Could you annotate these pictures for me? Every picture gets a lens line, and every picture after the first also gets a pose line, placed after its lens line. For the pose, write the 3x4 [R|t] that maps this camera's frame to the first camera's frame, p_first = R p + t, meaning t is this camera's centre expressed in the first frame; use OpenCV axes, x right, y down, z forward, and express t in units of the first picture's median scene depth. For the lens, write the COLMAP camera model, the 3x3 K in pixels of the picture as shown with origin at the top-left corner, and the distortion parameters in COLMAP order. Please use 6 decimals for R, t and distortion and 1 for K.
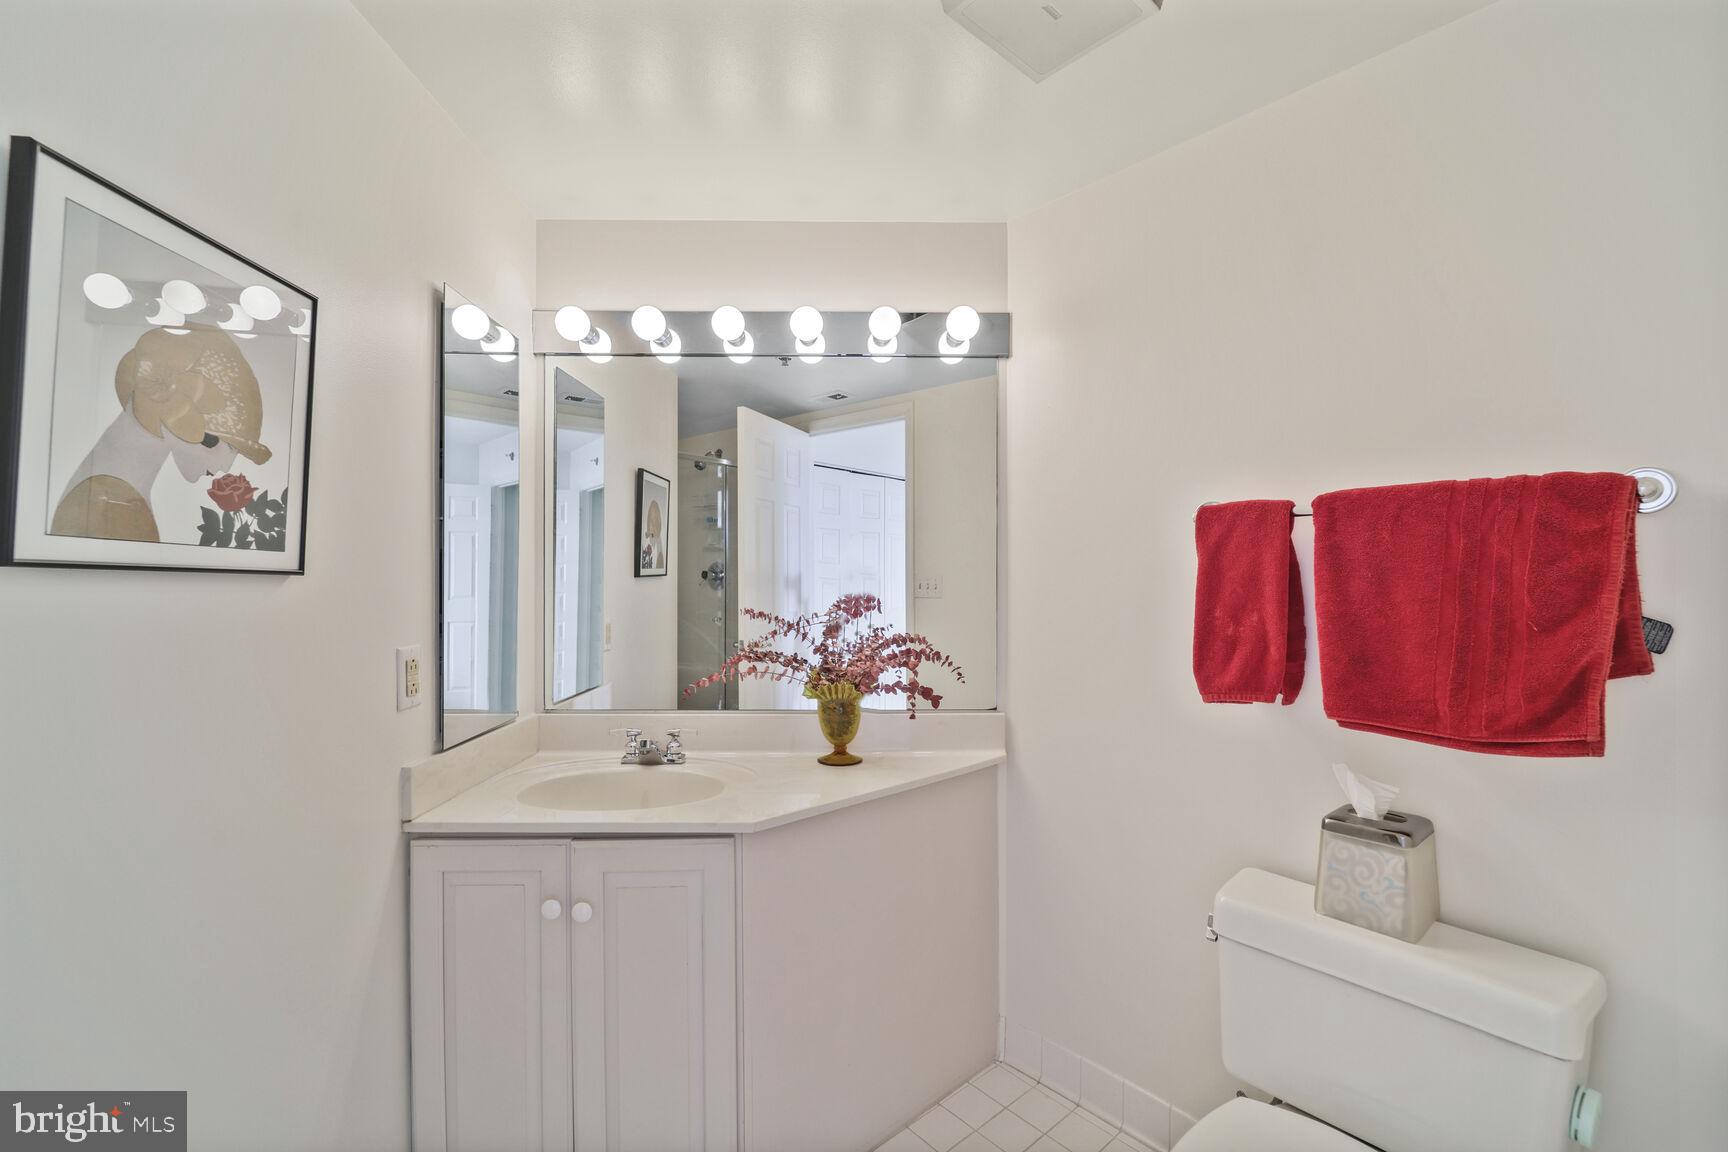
lens RADIAL K [[709.6, 0, 864.0], [0, 709.6, 582.2], [0, 0, 1]] dist [-0.011297, -0.001554]
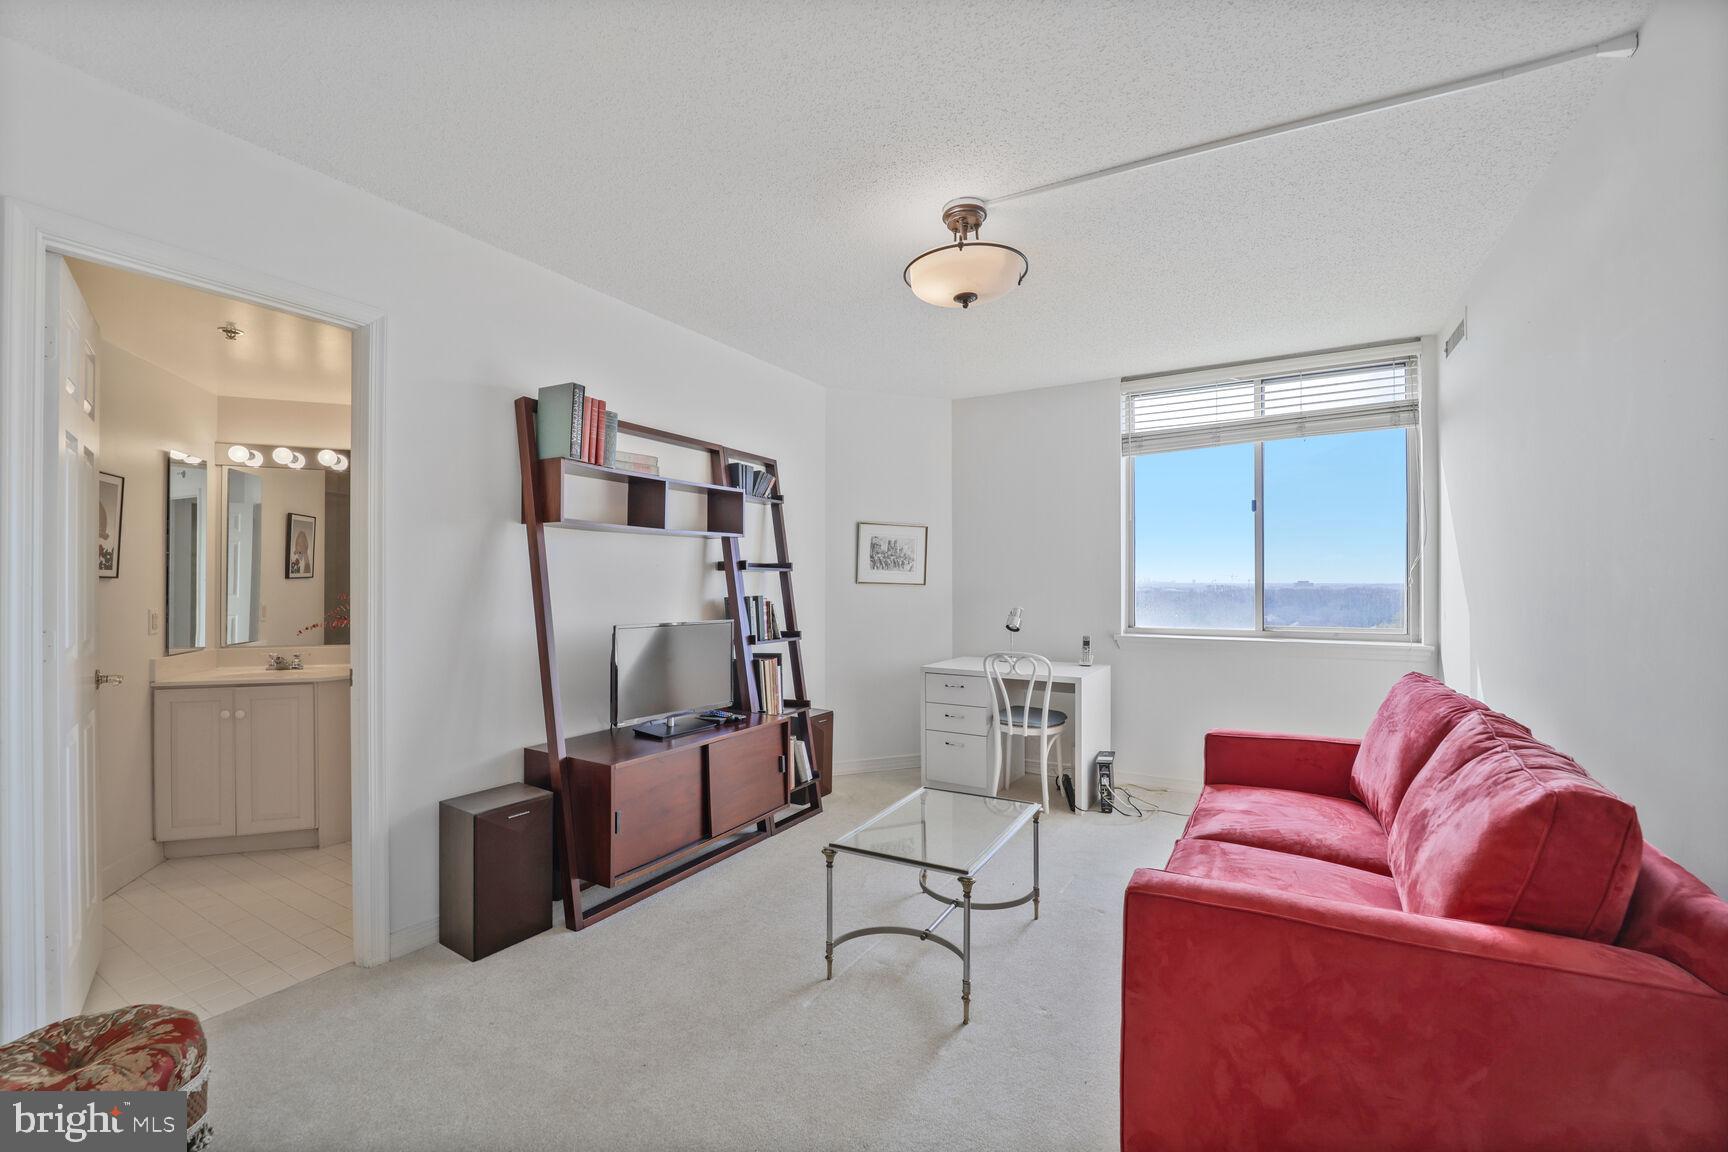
lens RADIAL K [[753.9, 0, 861.2], [0, 753.9, 579.6], [0, 0, 1]] dist [-0.003325, -0.000675]
pose [[0.958251, 0.002326, 0.285920, 0.593533], [-0.001083, 0.999989, -0.004507, 0.002008], [-0.285928, 0.004009, 0.958243, -1.368771]]
